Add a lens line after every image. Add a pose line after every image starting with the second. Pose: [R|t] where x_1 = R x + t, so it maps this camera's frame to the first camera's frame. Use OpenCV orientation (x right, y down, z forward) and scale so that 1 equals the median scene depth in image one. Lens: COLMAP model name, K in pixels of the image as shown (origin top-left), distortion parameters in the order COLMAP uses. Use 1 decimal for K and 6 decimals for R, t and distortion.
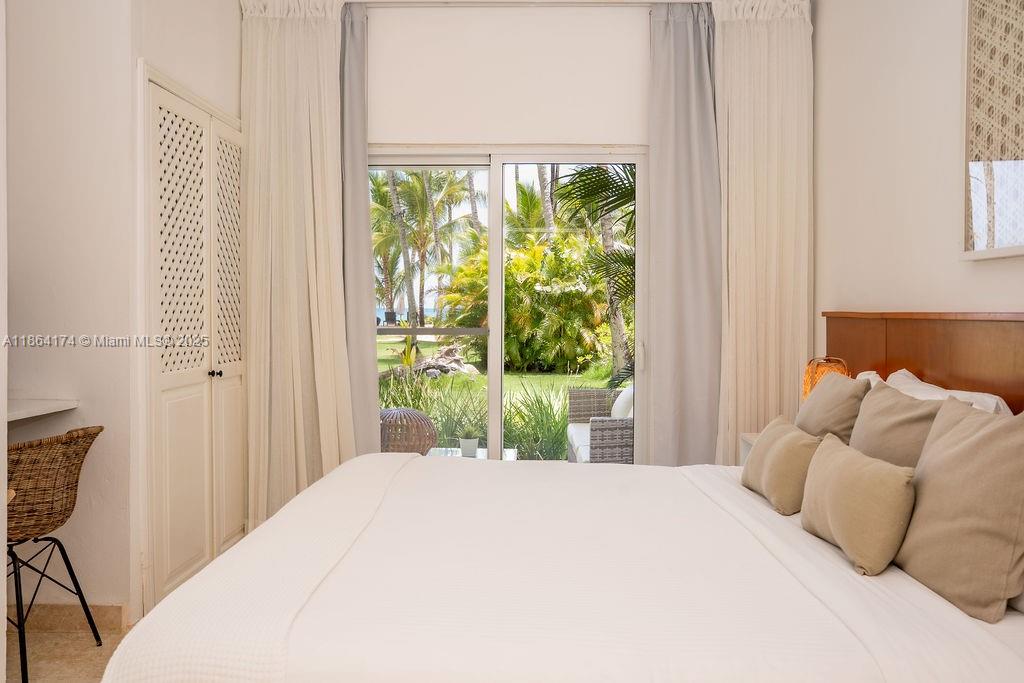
lens RADIAL K [[799.5, 0, 511.8], [0, 799.5, 389.0], [0, 0, 1]] dist [-0.007028, 0.000519]
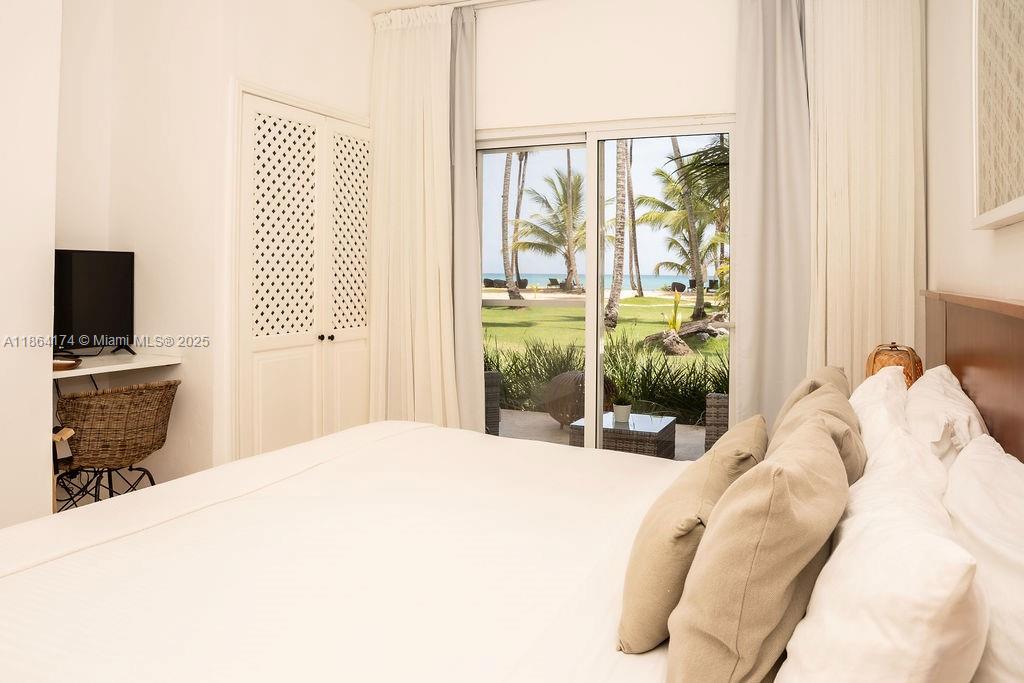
lens RADIAL K [[711.2, 0, 513.8], [0, 711.2, 335.6], [0, 0, 1]] dist [-0.129527, 0.100683]
pose [[0.934331, 0.033262, -0.354850, 0.236996], [-0.039577, 0.999161, -0.010553, -0.021700], [0.354202, 0.023904, 0.934864, 0.143909]]
